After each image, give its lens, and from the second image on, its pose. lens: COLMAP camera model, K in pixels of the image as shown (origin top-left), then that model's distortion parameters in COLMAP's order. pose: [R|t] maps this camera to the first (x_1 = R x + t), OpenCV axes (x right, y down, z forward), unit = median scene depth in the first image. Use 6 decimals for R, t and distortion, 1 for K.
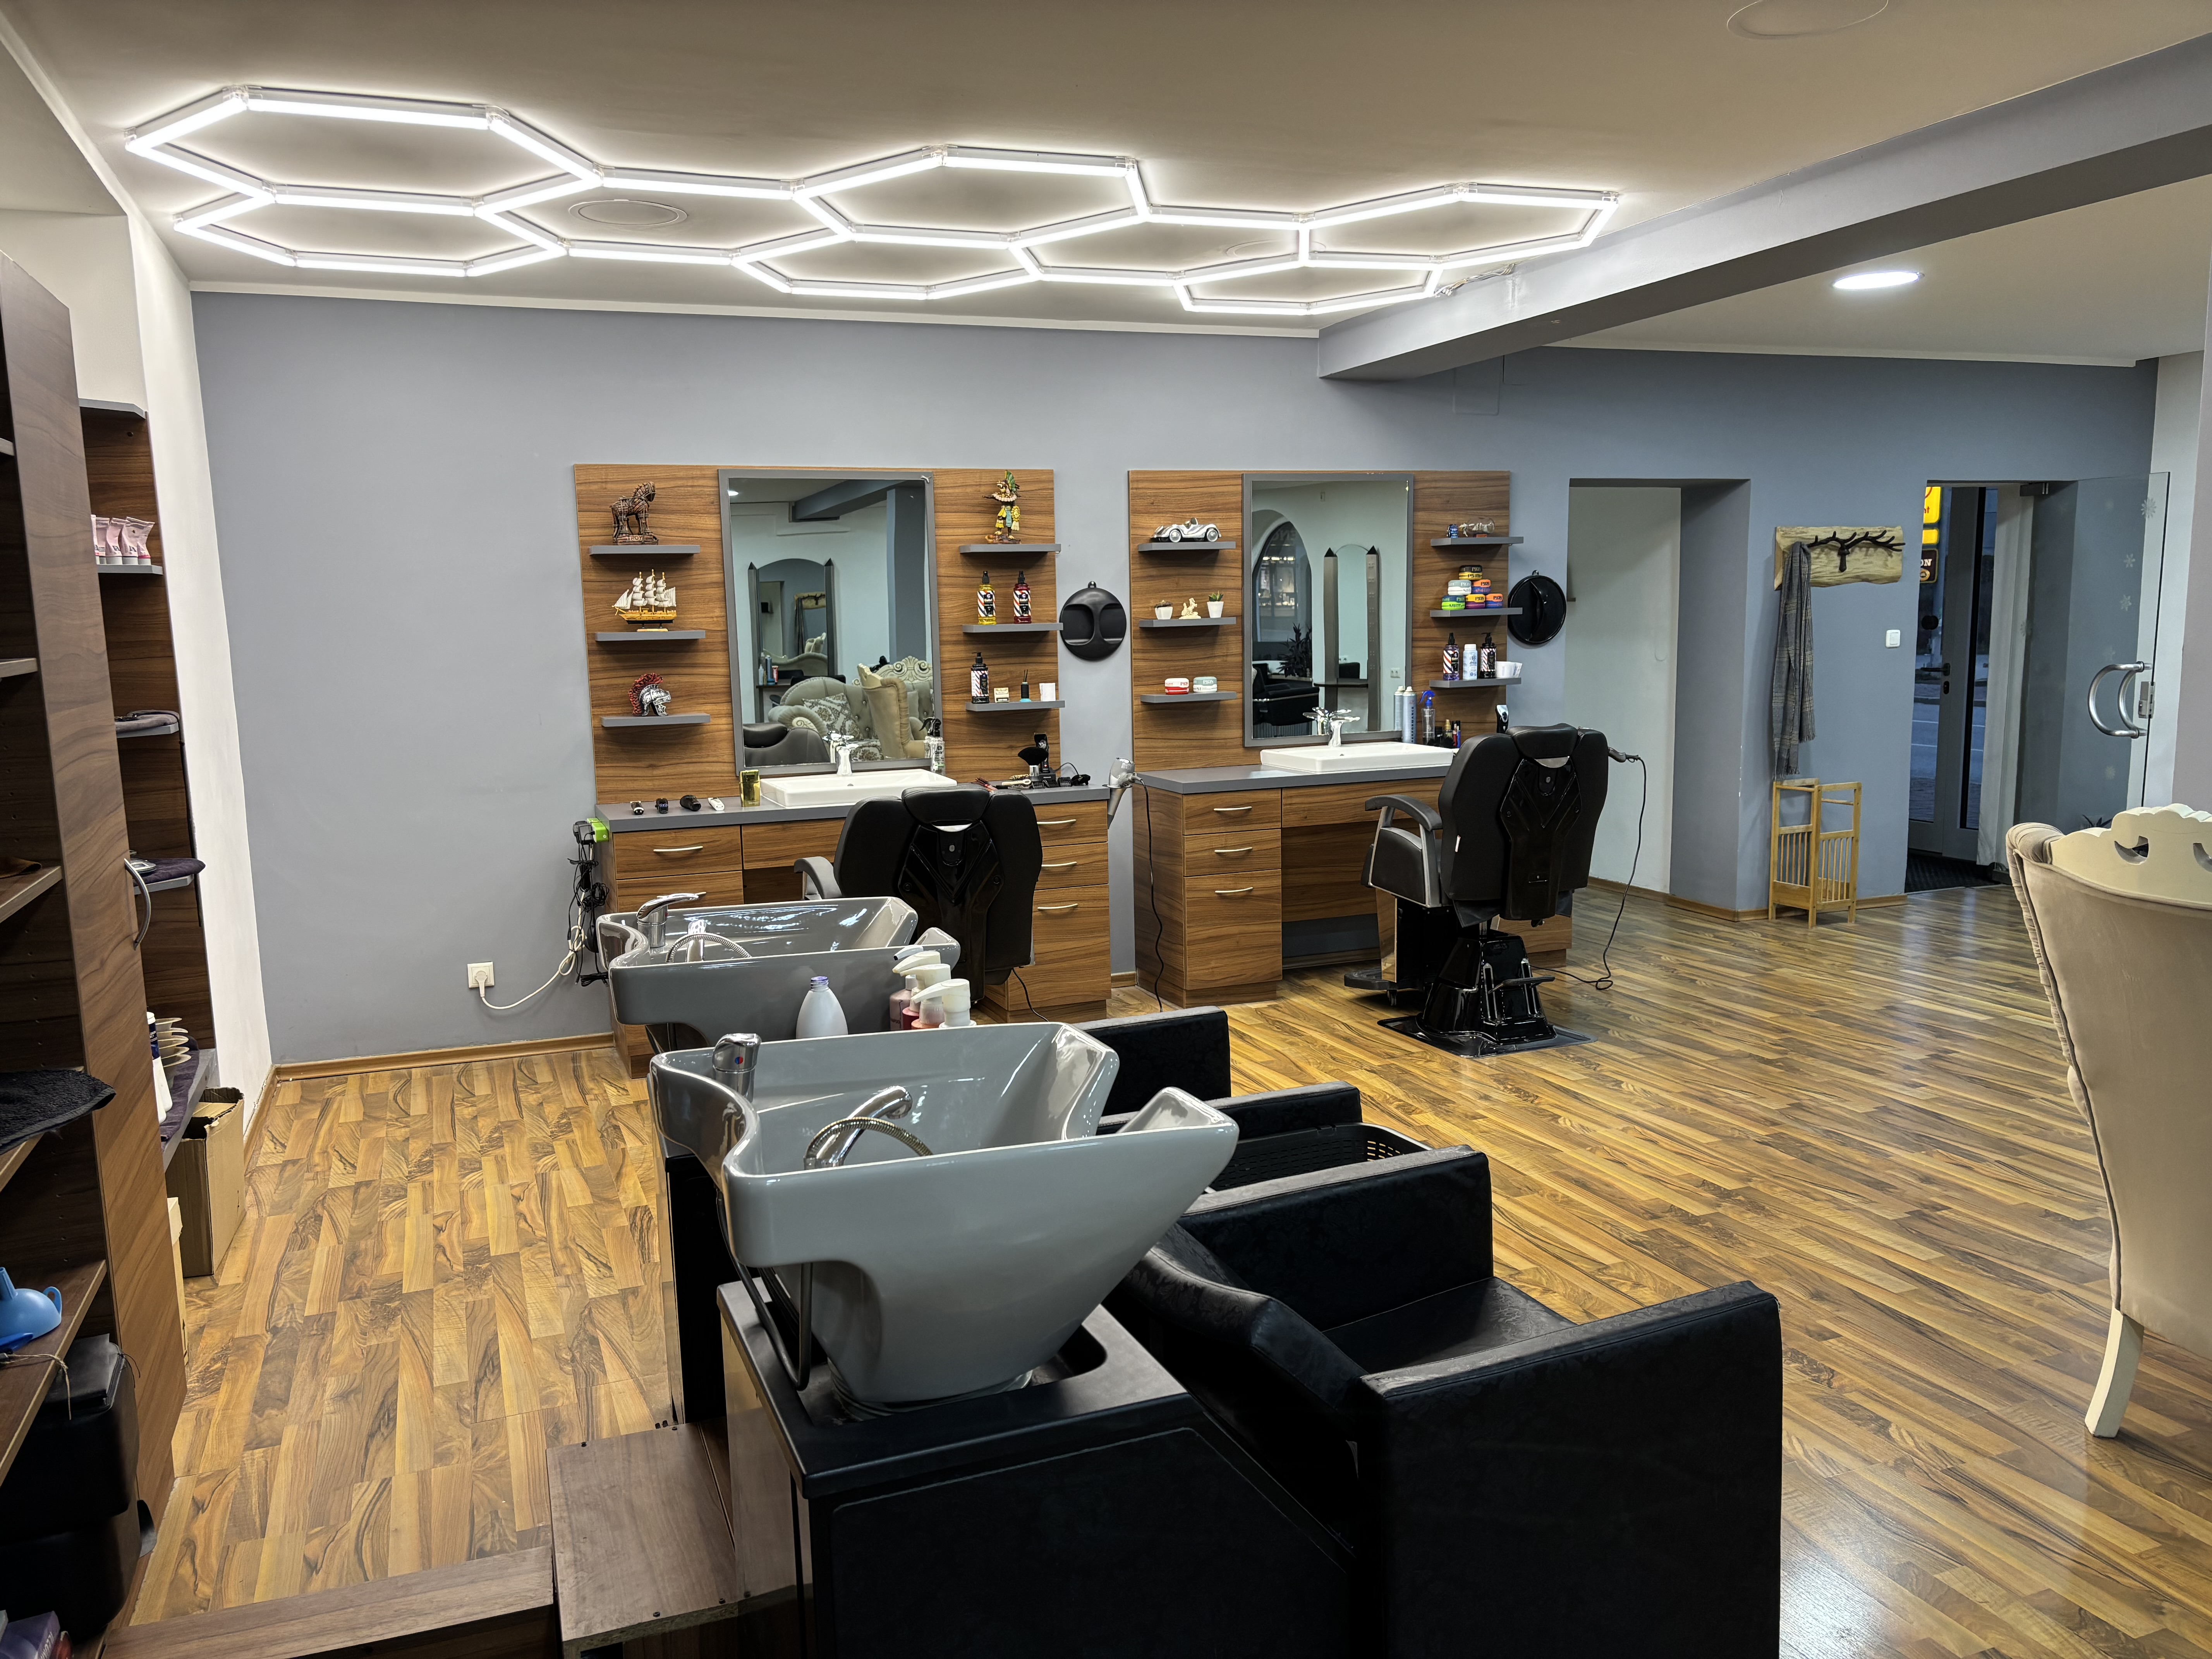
lens RADIAL K [[1648.6, 0, 1094.0], [0, 1648.6, 849.8], [0, 0, 1]] dist [0.166937, -0.385228]
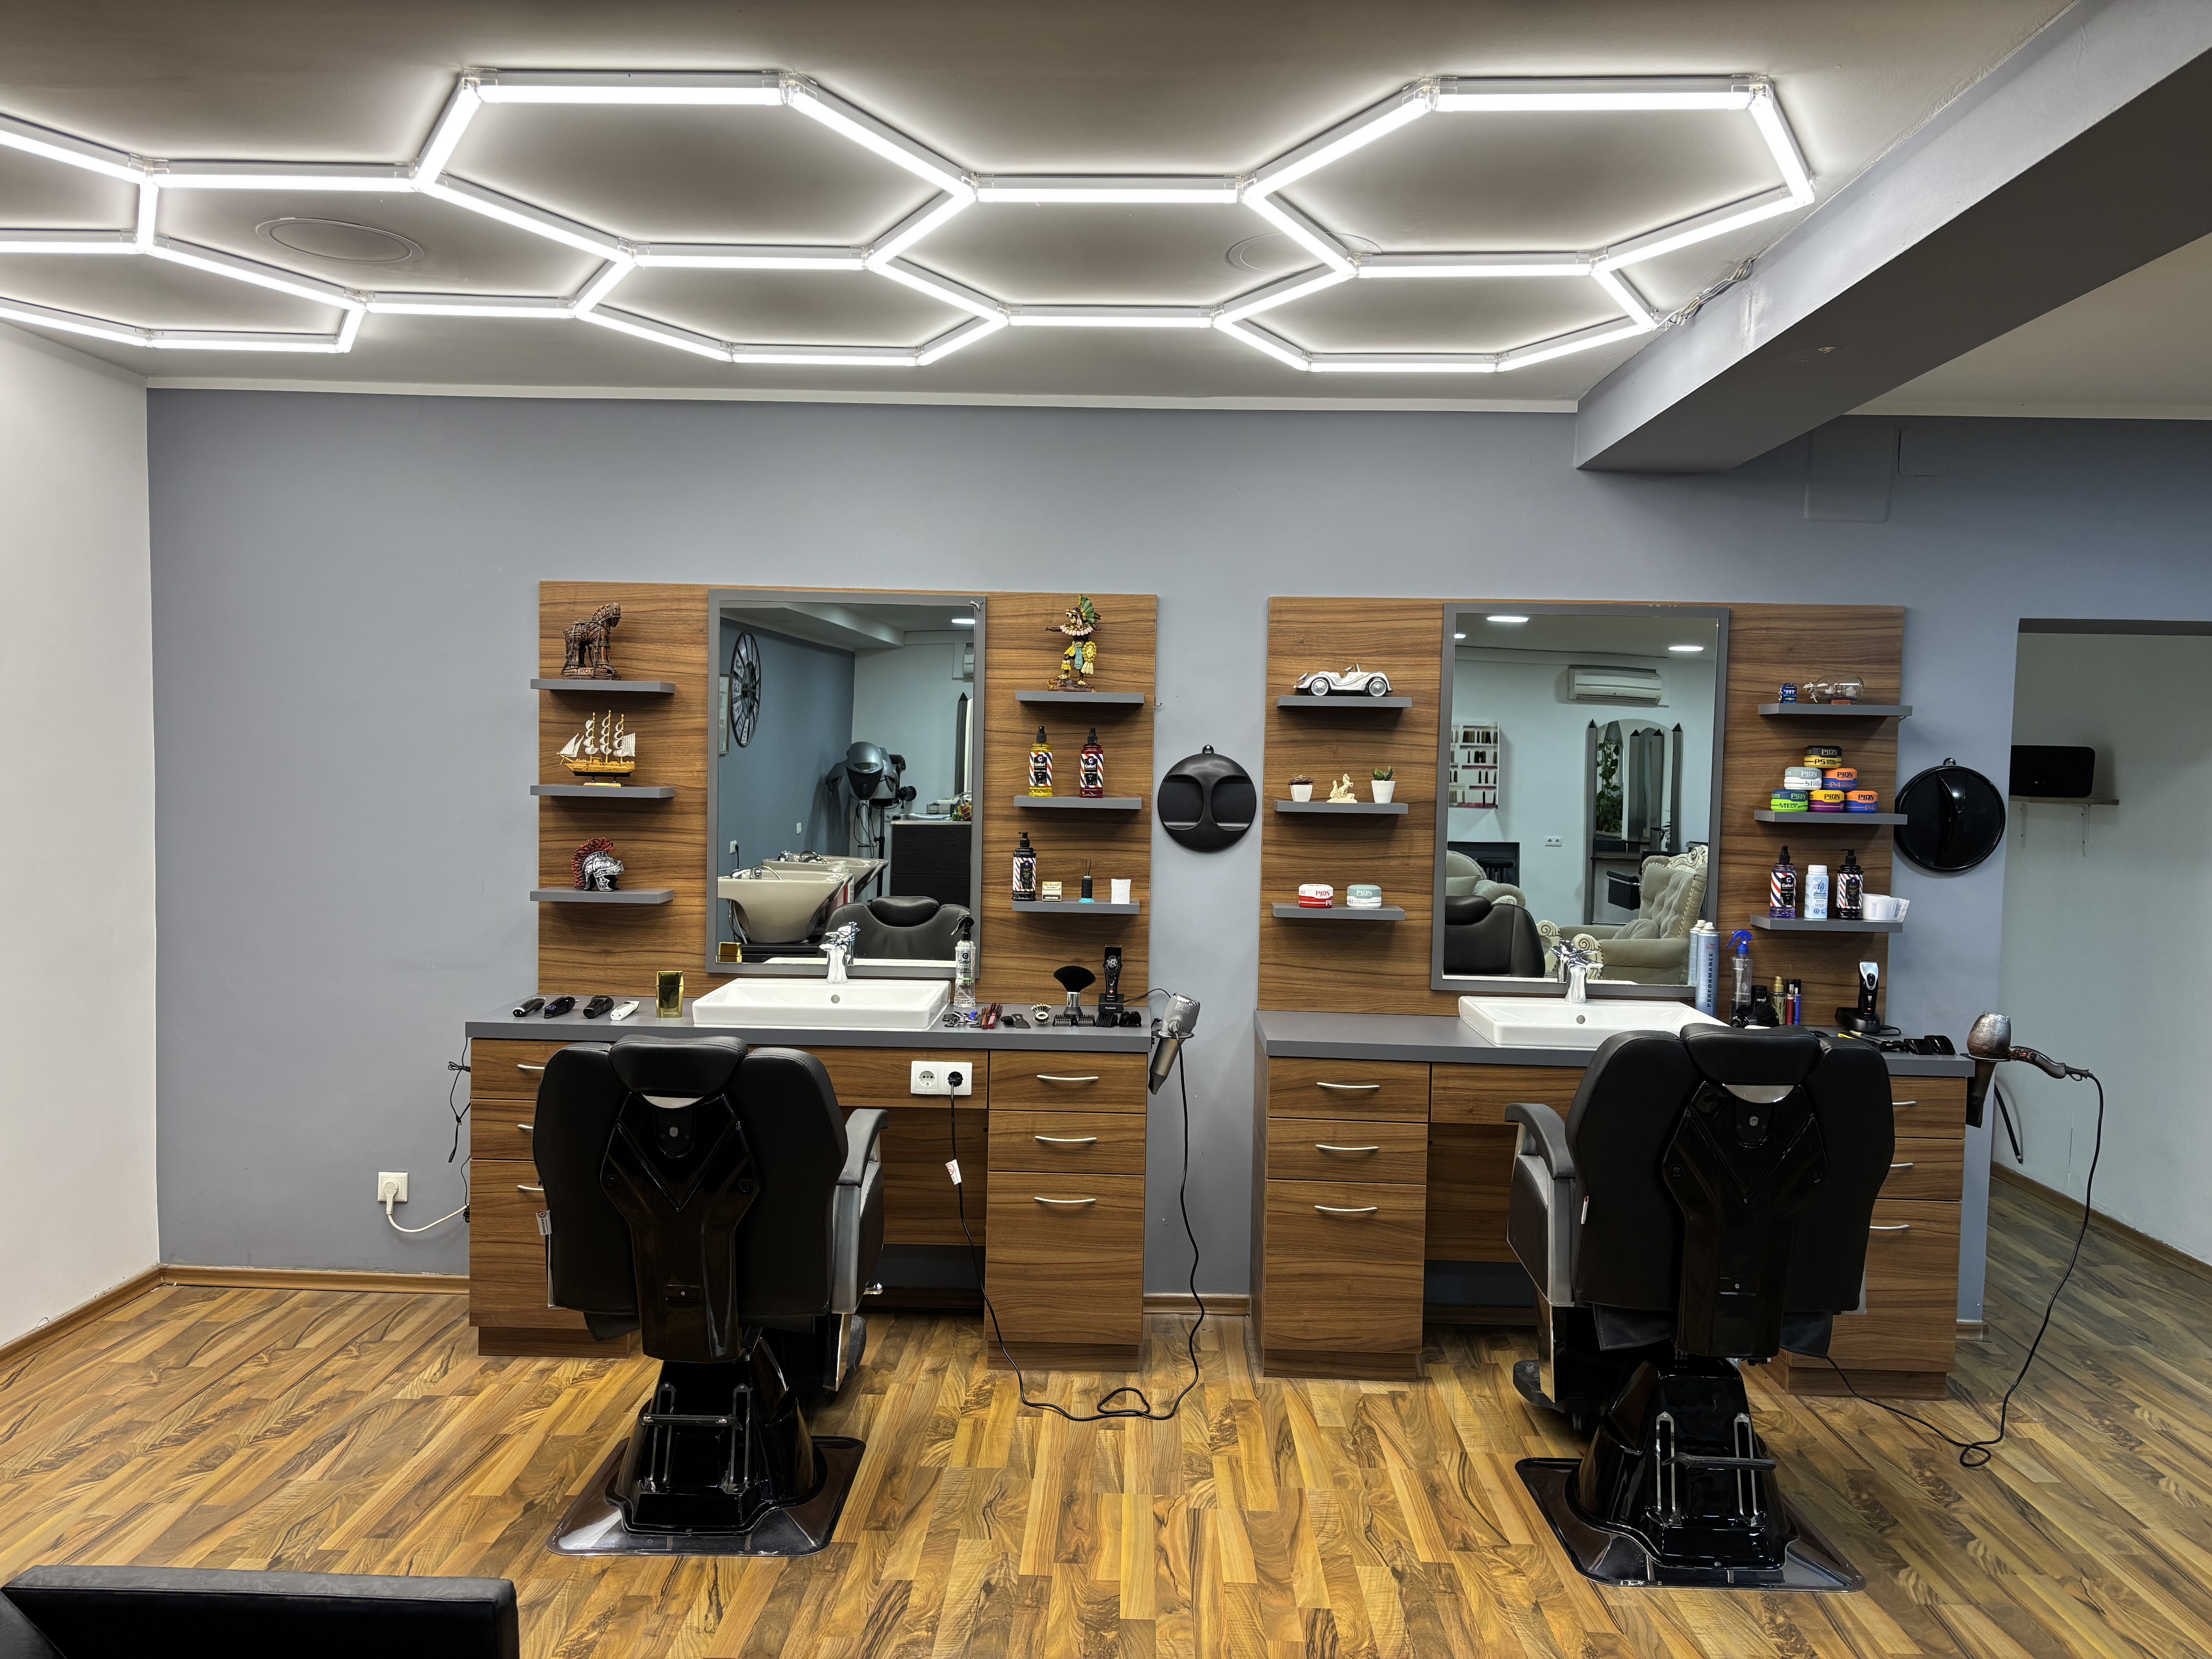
lens RADIAL K [[1664.5, 0, 1101.6], [0, 1664.5, 845.2], [0, 0, 1]] dist [0.079109, -0.092067]
pose [[0.921301, 0.064988, -0.383381, 0.242033], [-0.098888, 0.992678, -0.069366, -0.063928], [0.376066, 0.101819, 0.920982, 0.317837]]
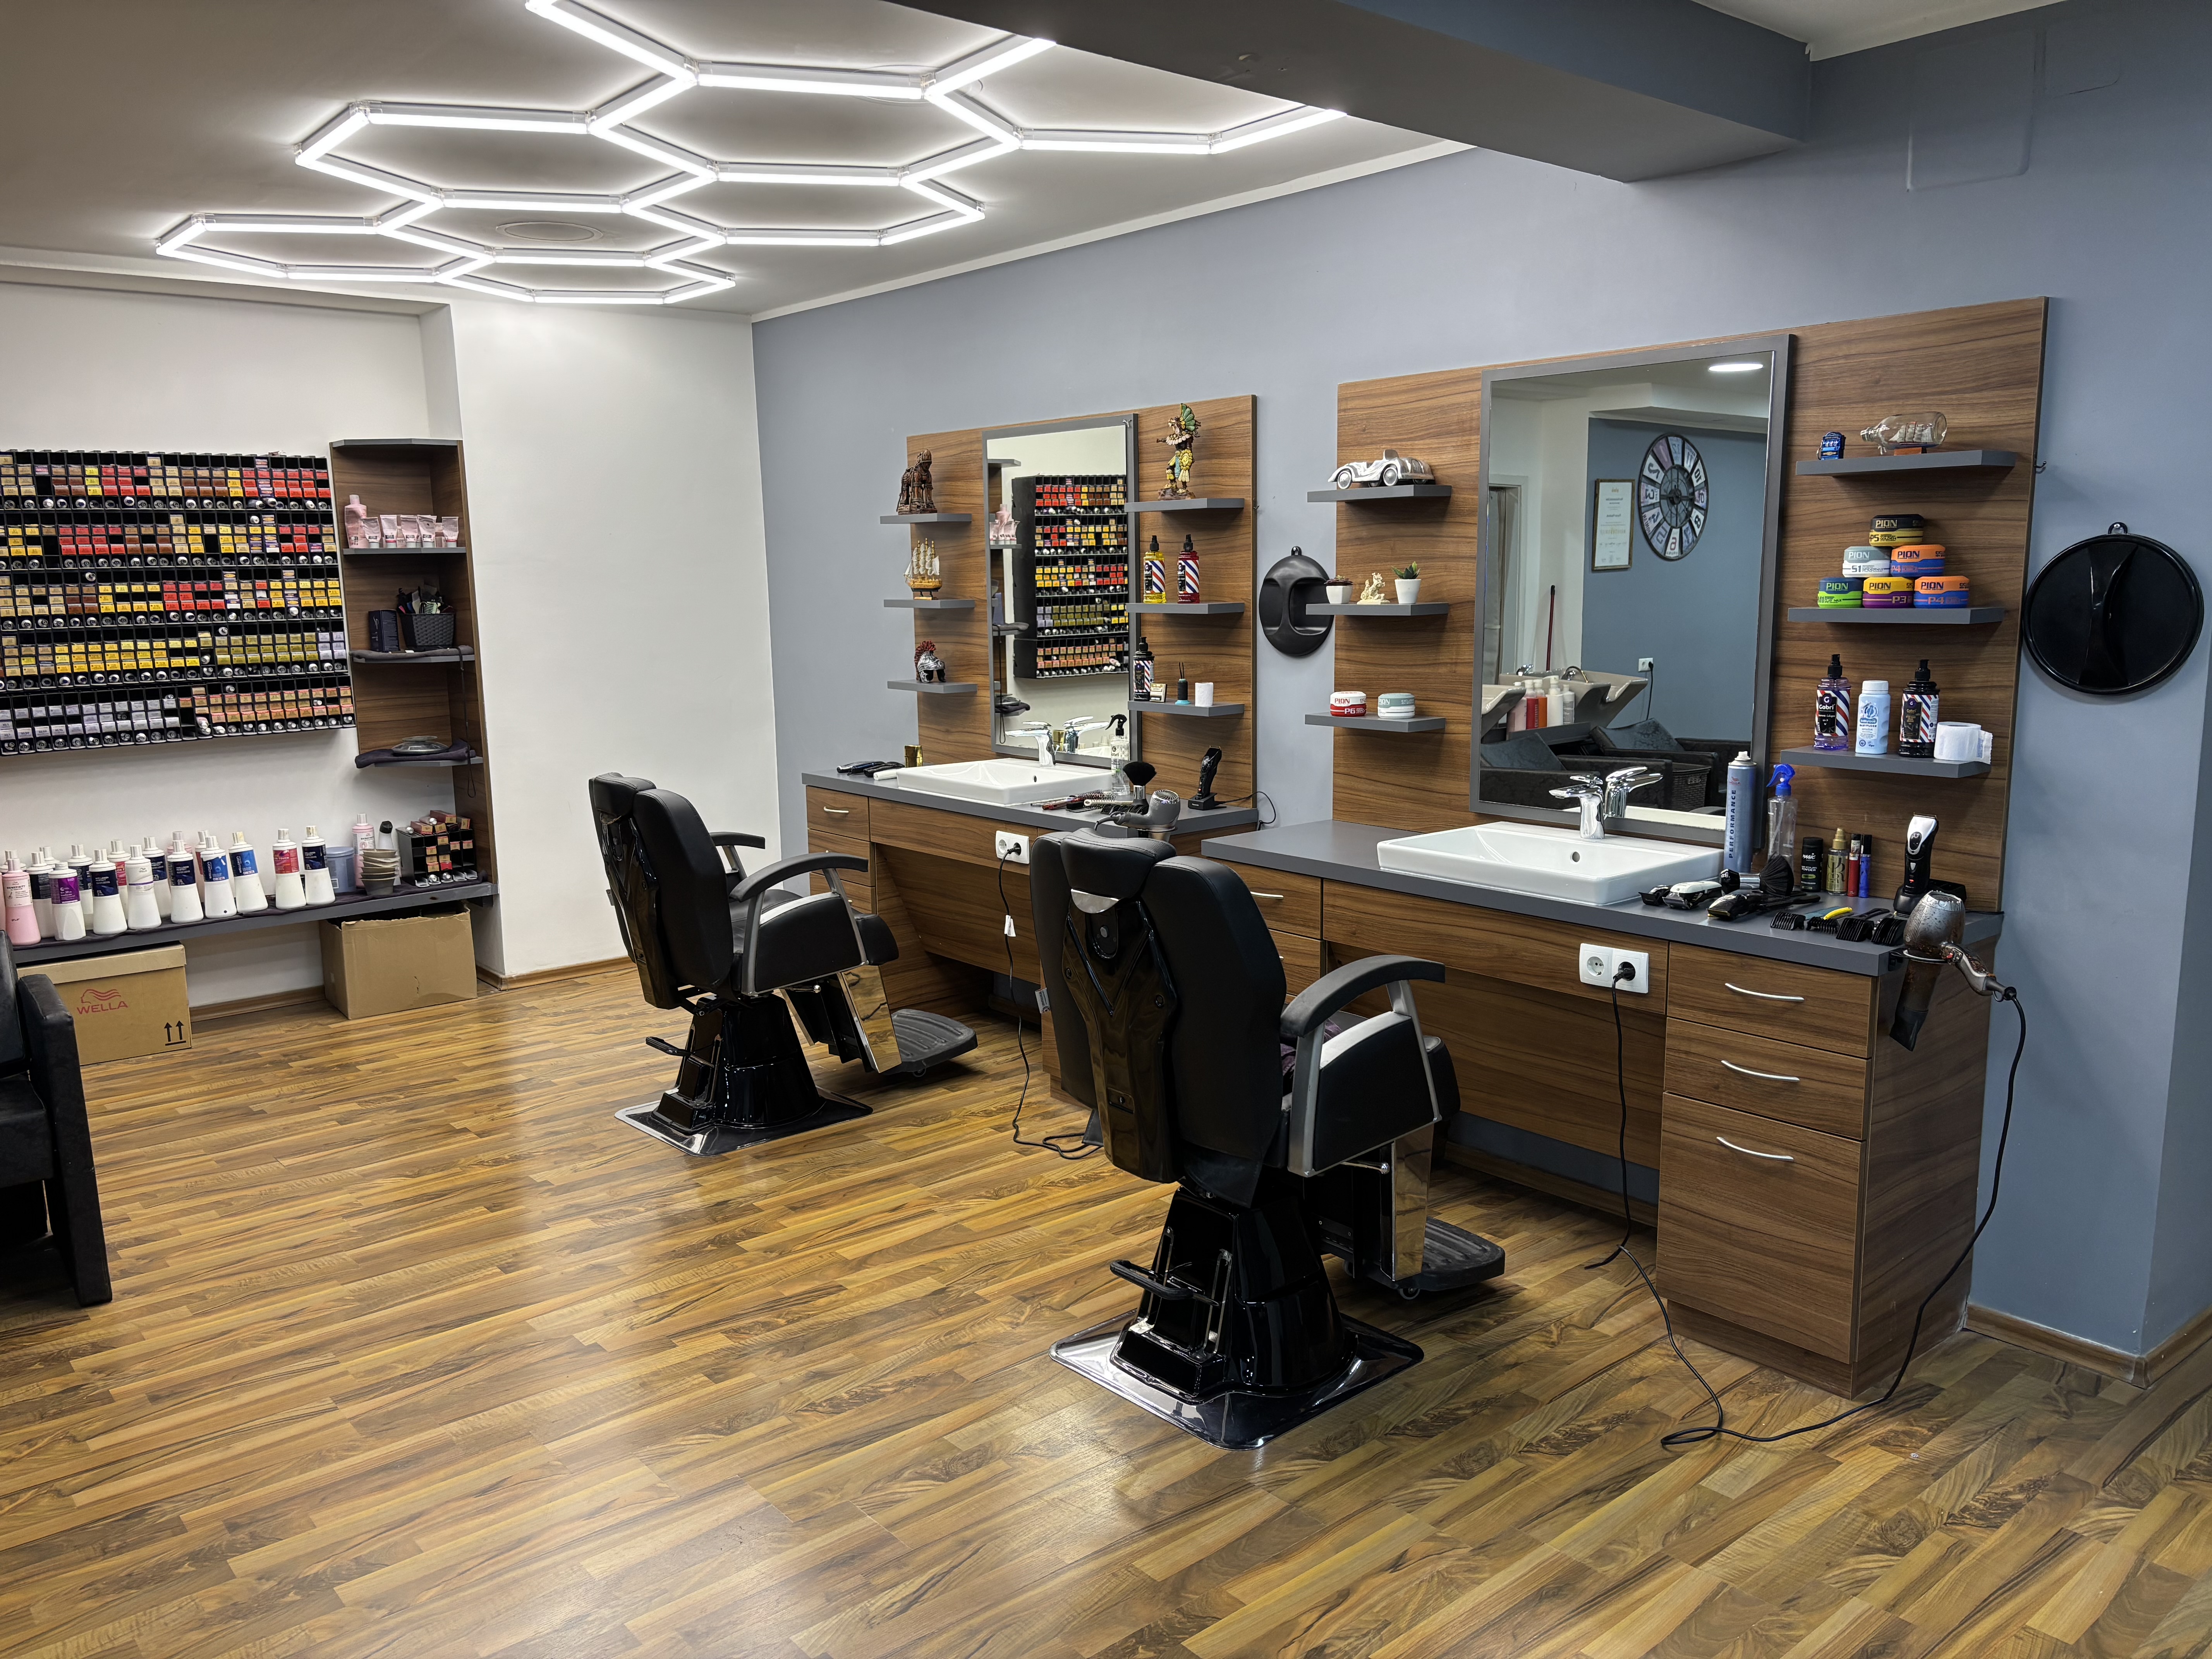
lens RADIAL K [[1664.5, 0, 1101.6], [0, 1664.5, 845.2], [0, 0, 1]] dist [0.079109, -0.092067]
pose [[0.322727, 0.177650, -0.929671, 0.673914], [-0.130437, 0.981204, 0.142217, -0.128851], [0.937461, 0.075366, 0.339833, 0.695171]]
